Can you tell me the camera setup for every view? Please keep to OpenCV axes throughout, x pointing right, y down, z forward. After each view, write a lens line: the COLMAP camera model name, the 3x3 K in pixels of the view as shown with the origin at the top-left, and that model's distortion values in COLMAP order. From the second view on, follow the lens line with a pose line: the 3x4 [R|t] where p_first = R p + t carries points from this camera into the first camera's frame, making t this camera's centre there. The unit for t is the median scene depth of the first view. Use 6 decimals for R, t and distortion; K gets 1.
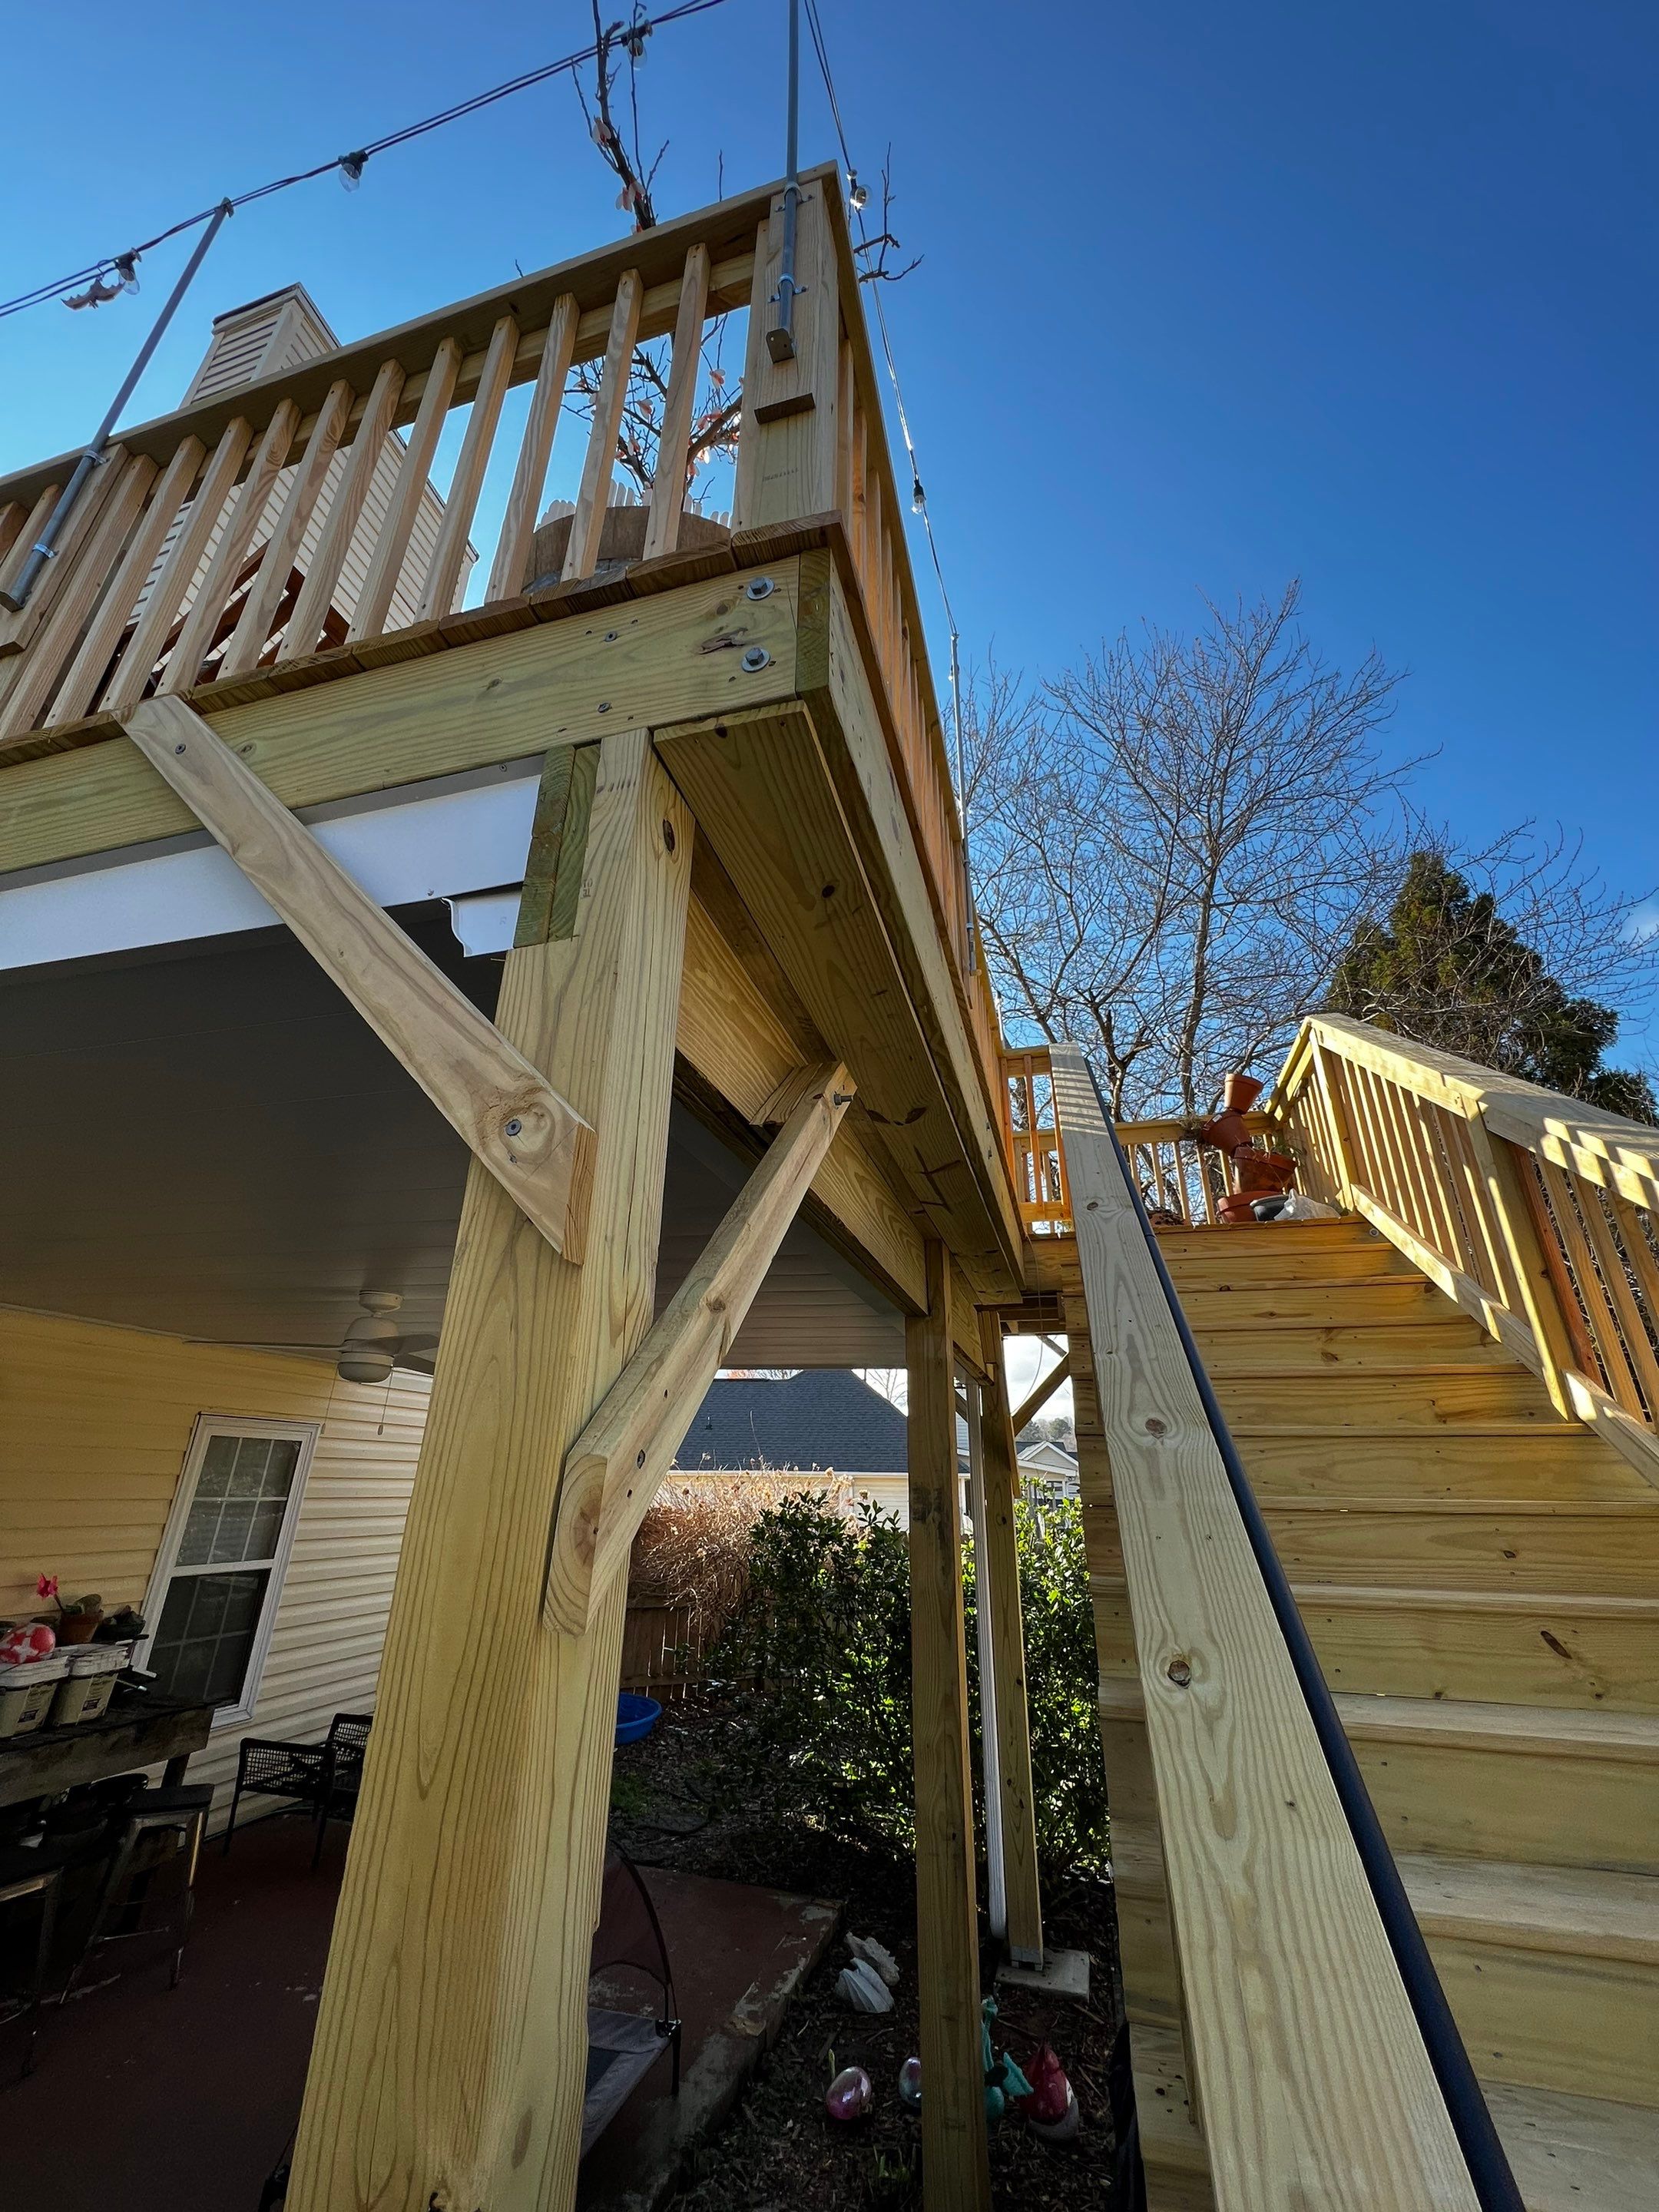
lens RADIAL K [[879.7, 0, 827.9], [0, 879.7, 1114.0], [0, 0, 1]] dist [0.001987, -0.000067]
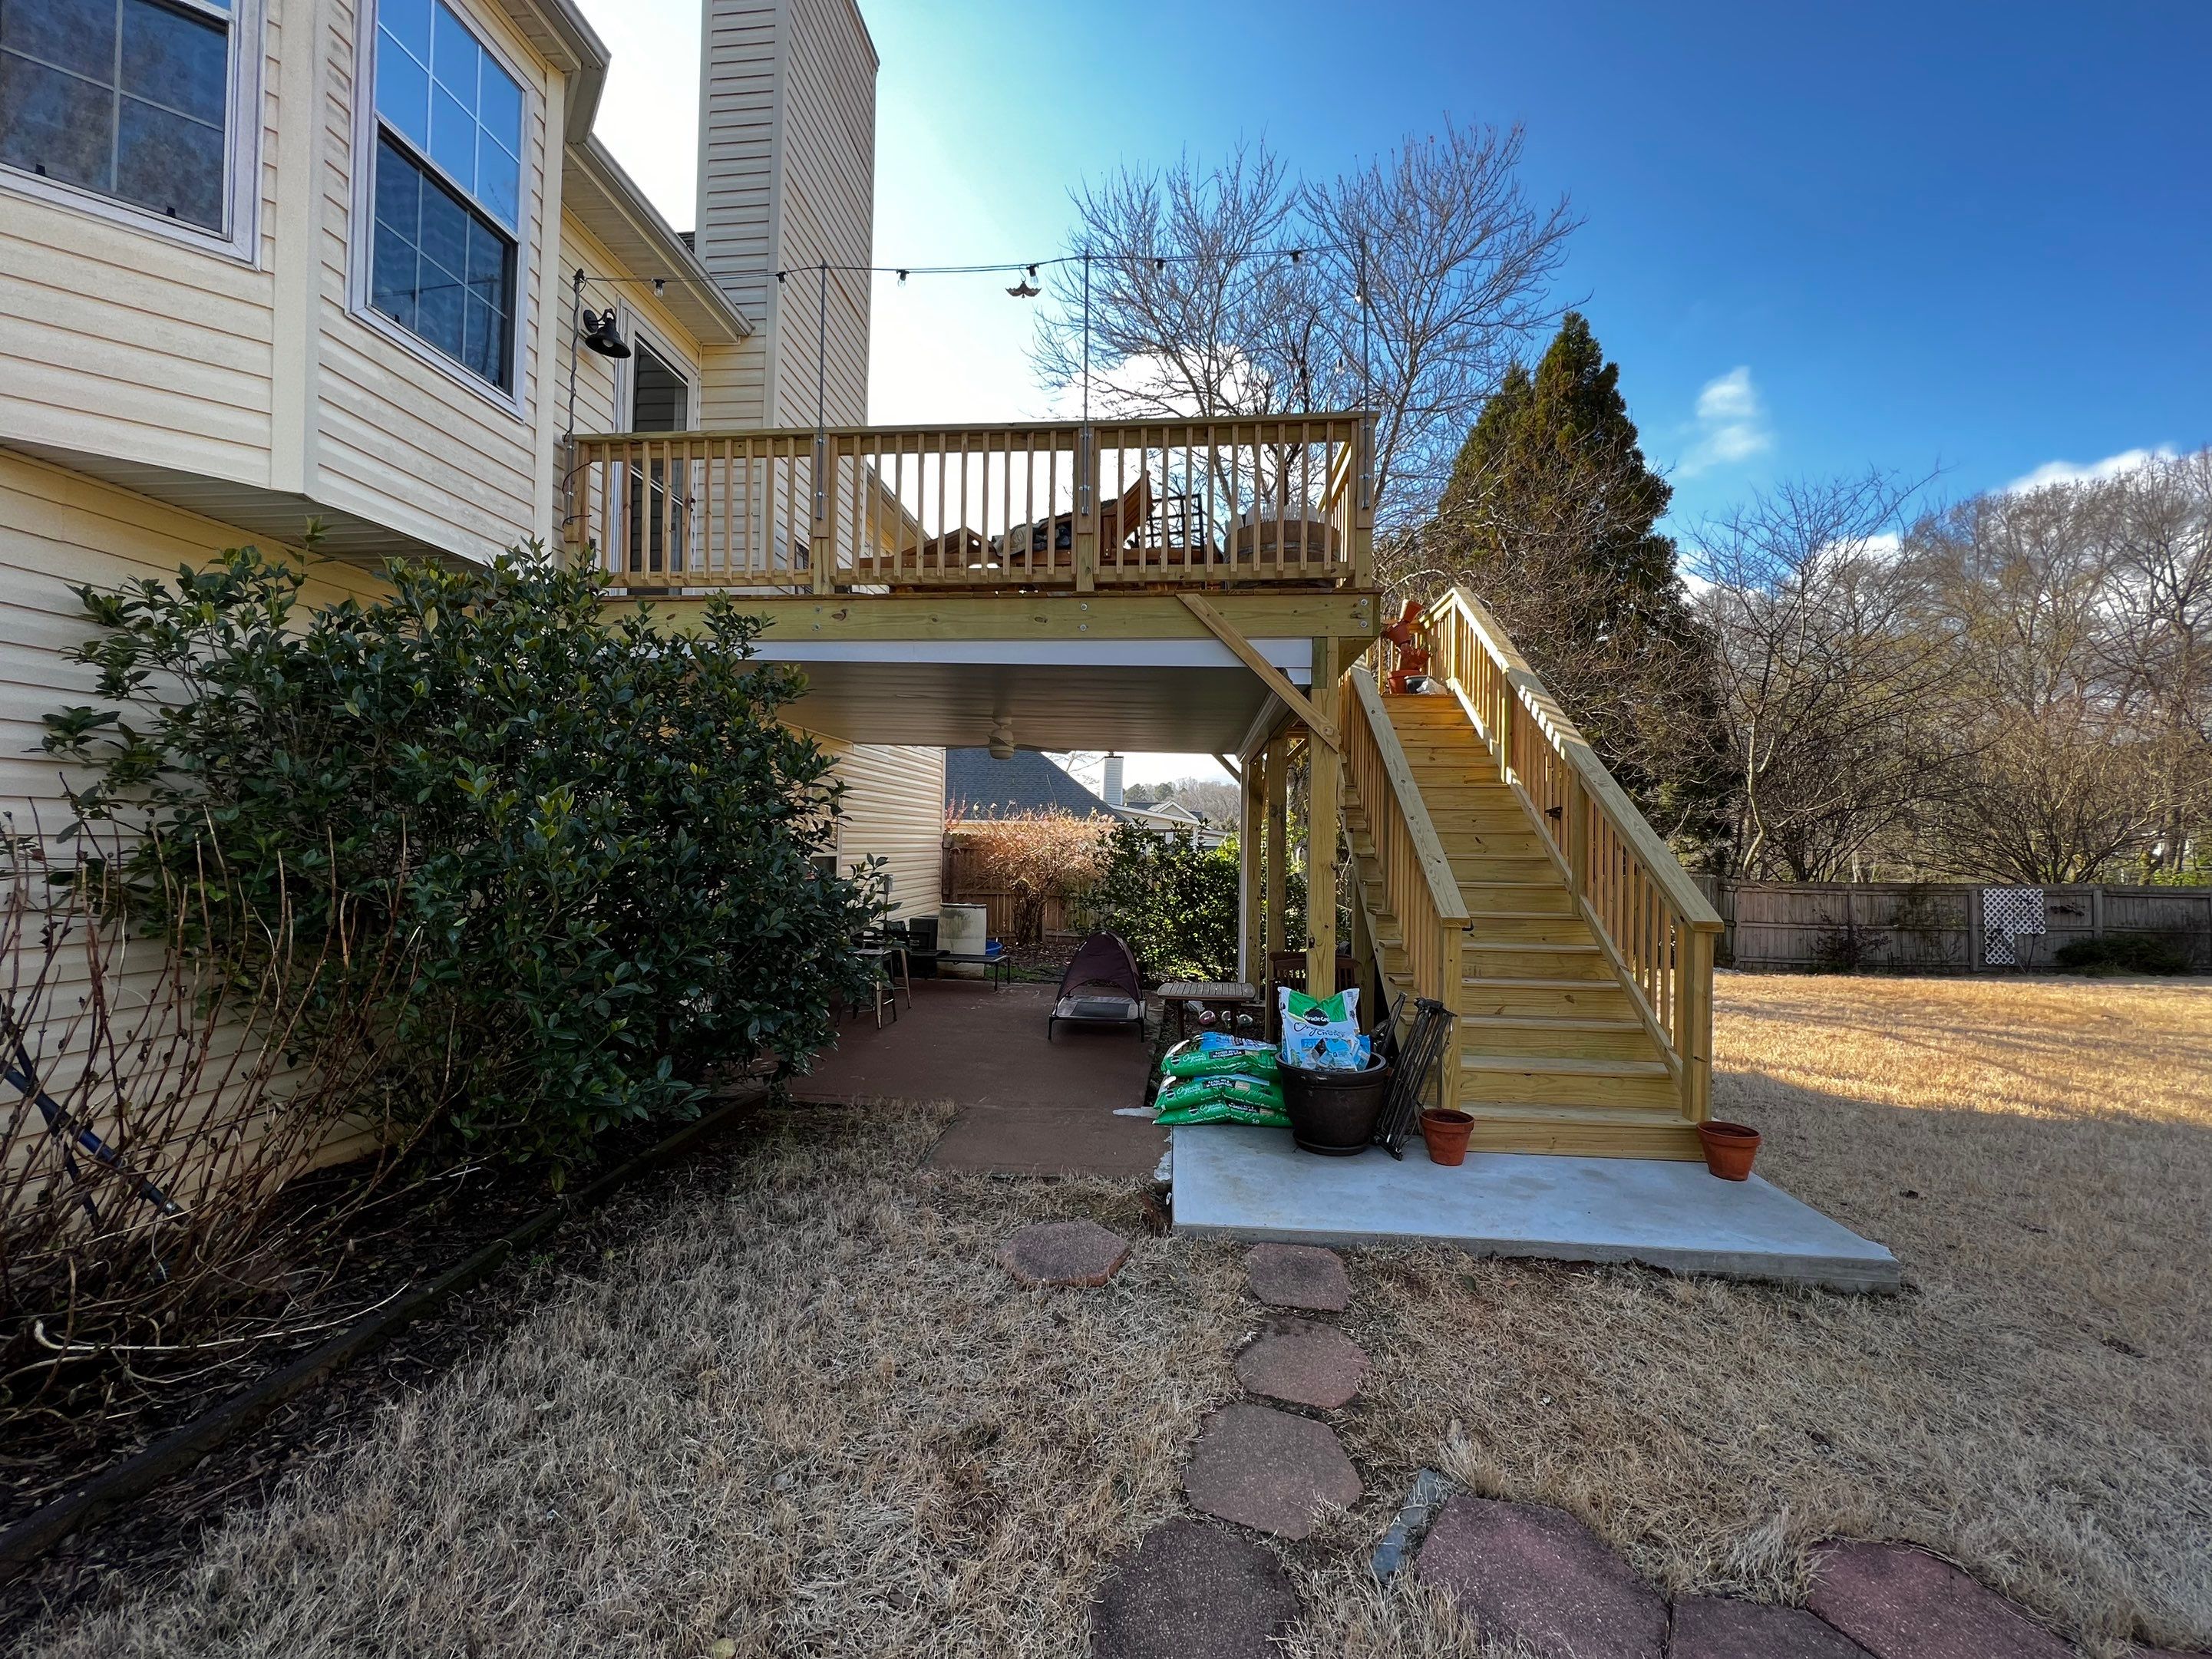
lens RADIAL K [[879.6, 0, 1097.8], [0, 879.6, 829.0], [0, 0, 1]] dist [0.001987, -0.000067]
pose [[0.984975, 0.005836, 0.172596, -0.771835], [-0.070561, 0.925800, 0.371371, -0.389184], [-0.157622, -0.377970, 0.912302, -1.173015]]
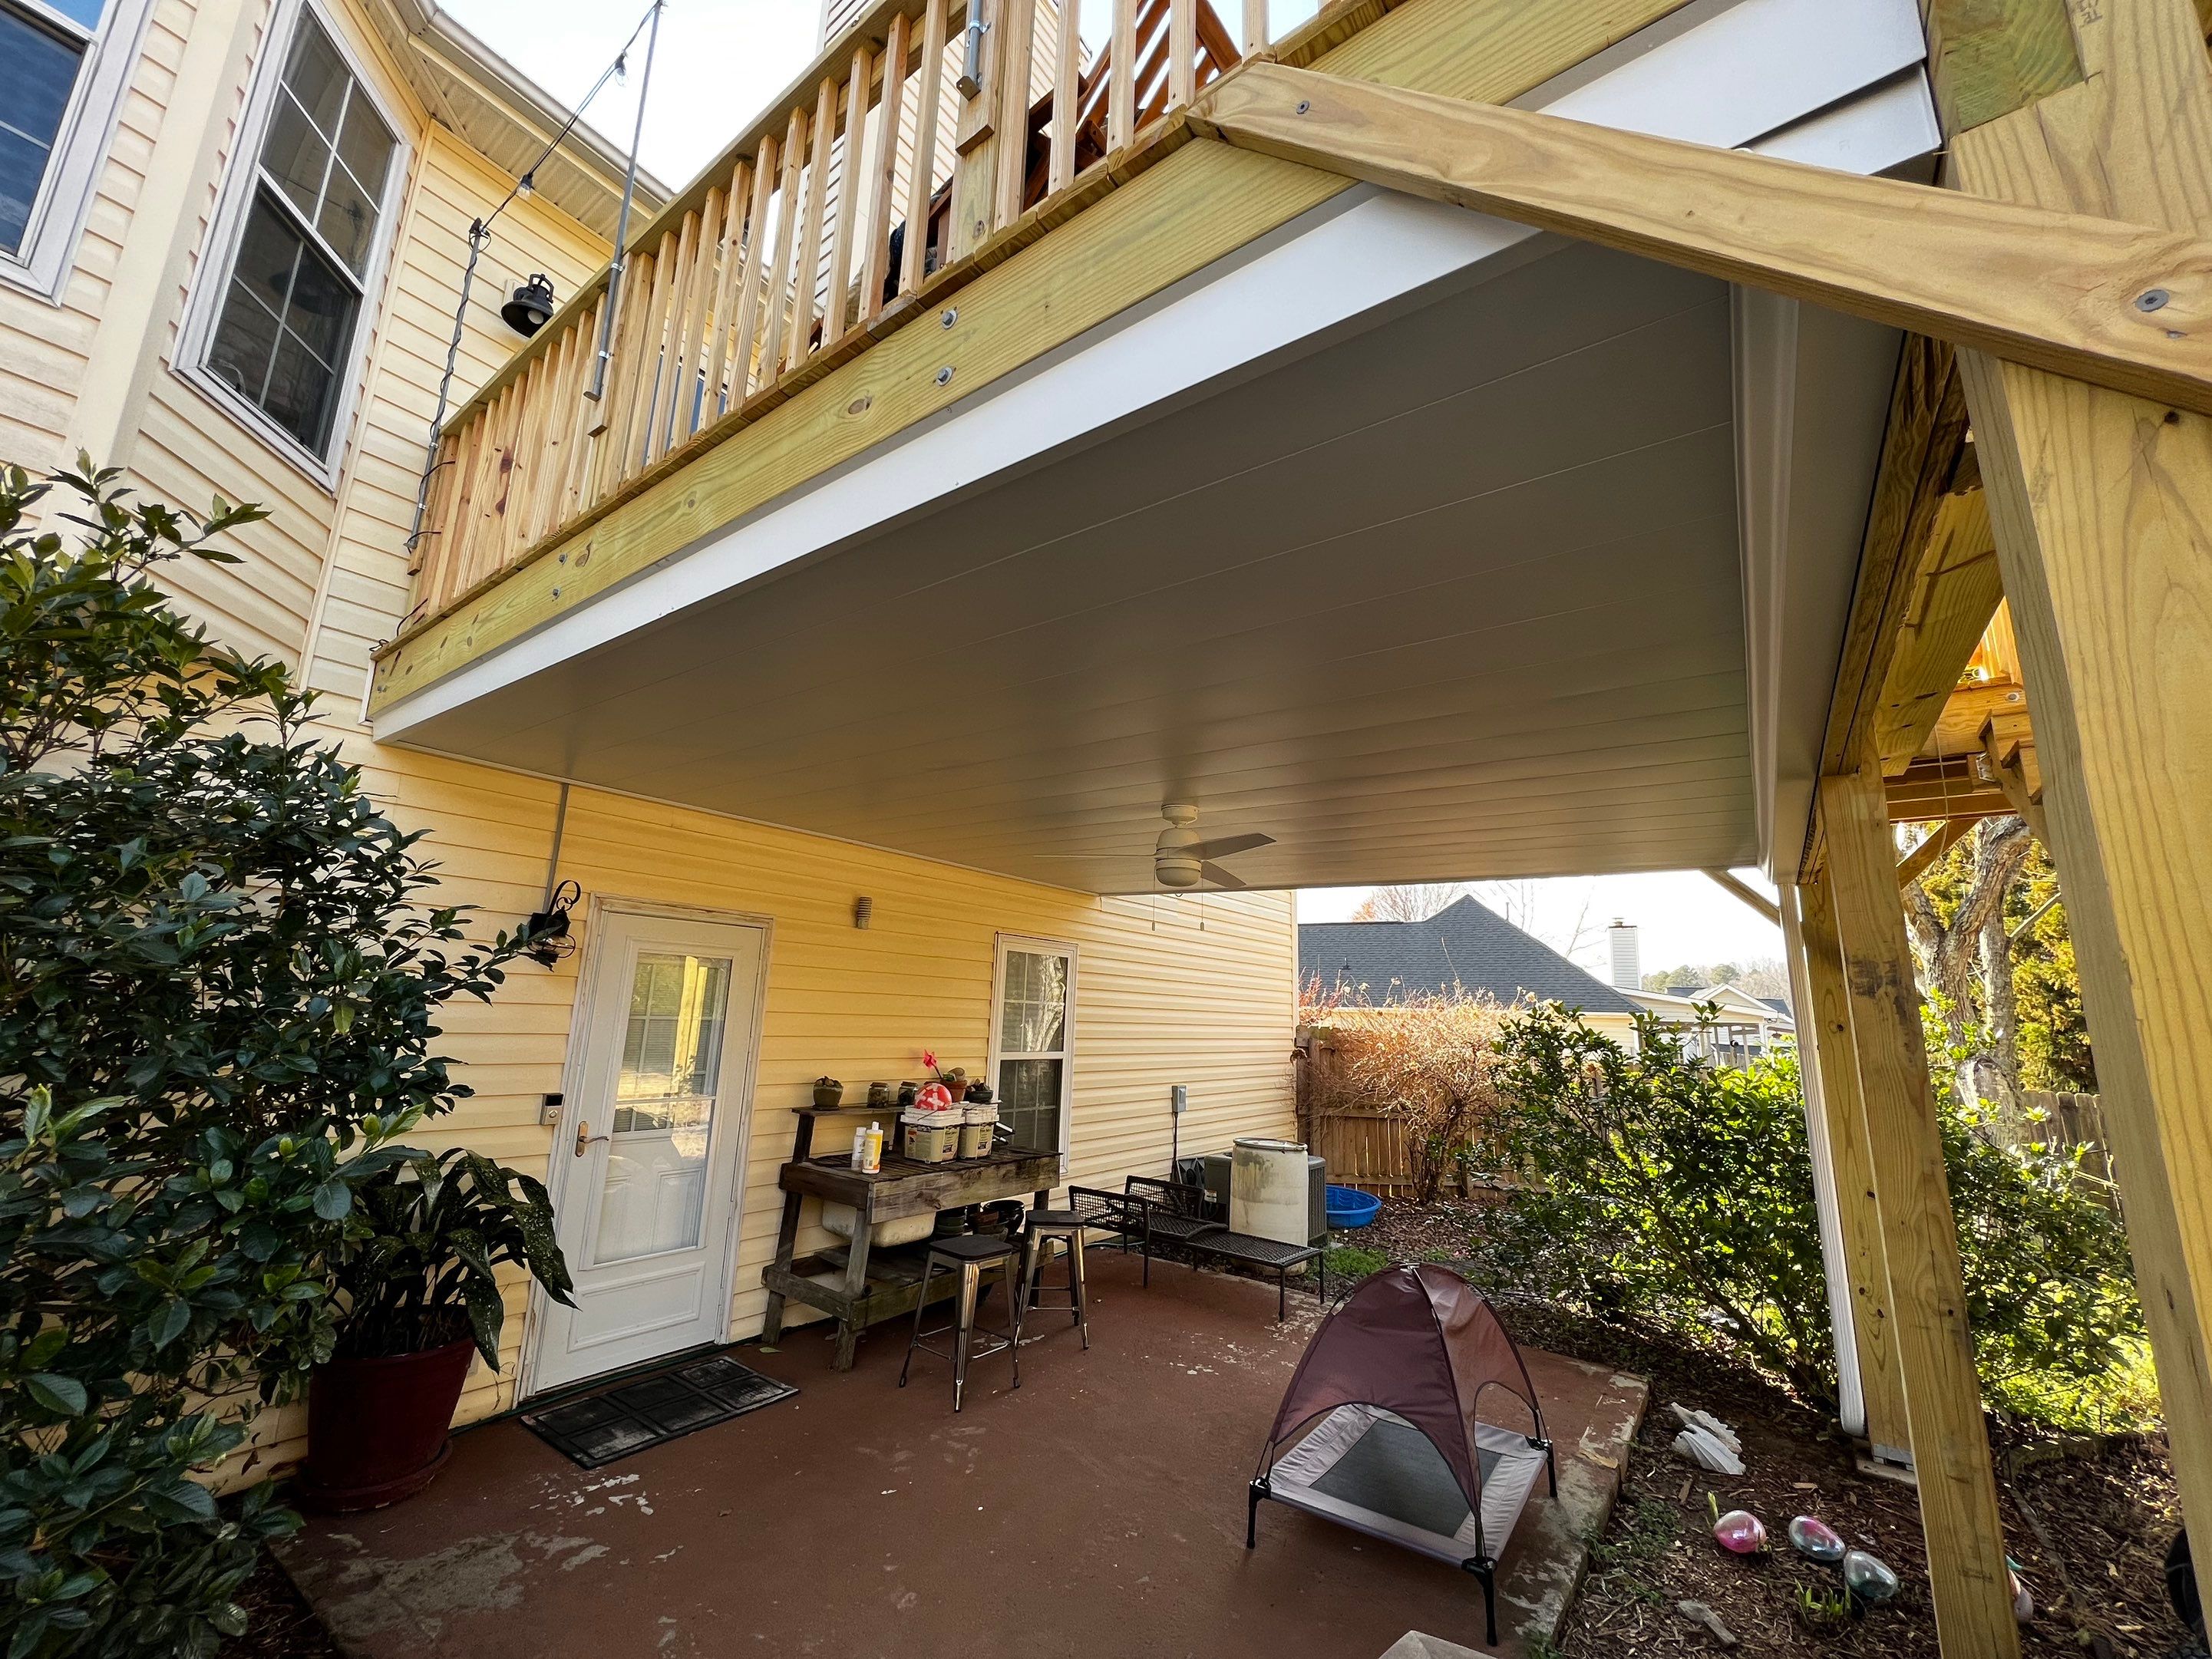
lens RADIAL K [[879.6, 0, 1113.8], [0, 879.6, 835.9], [0, 0, 1]] dist [0.001987, -0.000067]
pose [[0.937739, -0.055550, -0.342869, -0.263801], [0.117847, 0.979459, 0.163622, 0.065485], [0.326737, -0.193840, 0.925024, -0.028755]]
